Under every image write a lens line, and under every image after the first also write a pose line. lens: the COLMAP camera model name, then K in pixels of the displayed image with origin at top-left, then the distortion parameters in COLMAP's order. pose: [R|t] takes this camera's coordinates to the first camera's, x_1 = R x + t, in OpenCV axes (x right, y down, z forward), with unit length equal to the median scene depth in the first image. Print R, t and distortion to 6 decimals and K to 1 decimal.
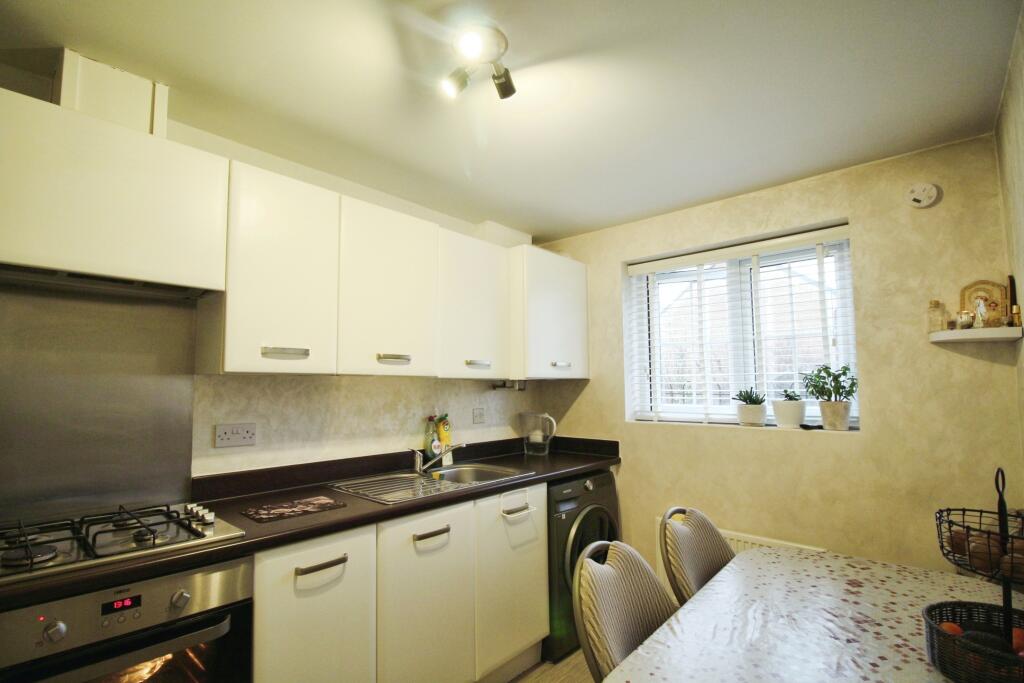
lens RADIAL K [[482.1, 0, 506.4], [0, 482.1, 342.2], [0, 0, 1]] dist [0.003213, -0.014072]
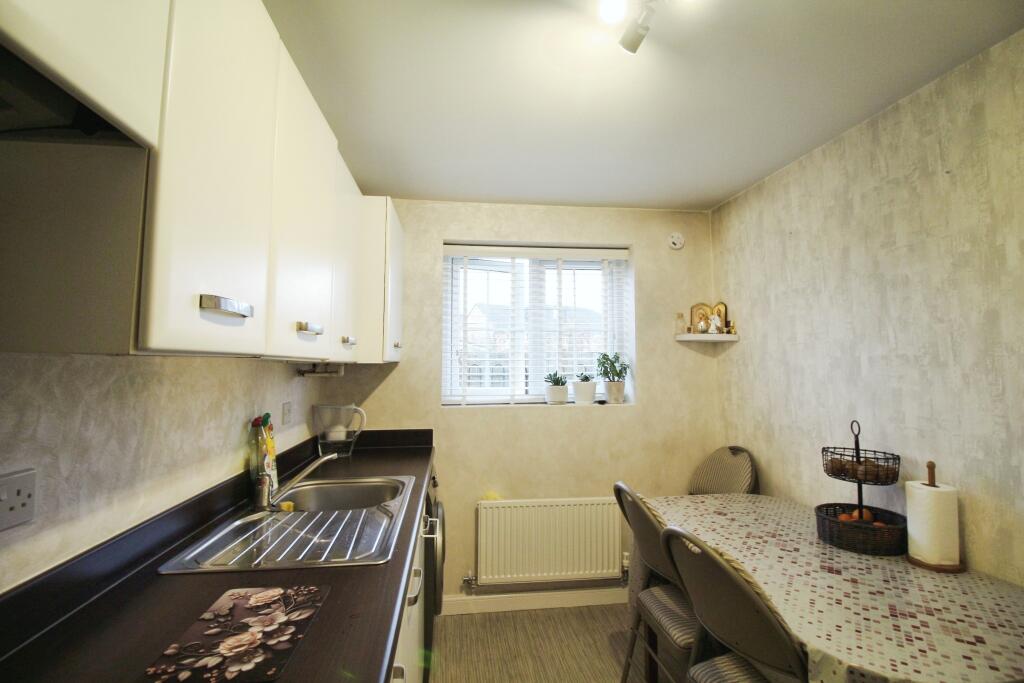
lens RADIAL K [[473.8, 0, 510.7], [0, 473.8, 324.4], [0, 0, 1]] dist [0.002259, -0.013601]
pose [[0.653723, 0.065848, 0.753864, -0.492664], [-0.068479, 0.997267, -0.027726, 0.023106], [-0.753629, -0.033499, 0.656445, 0.373634]]
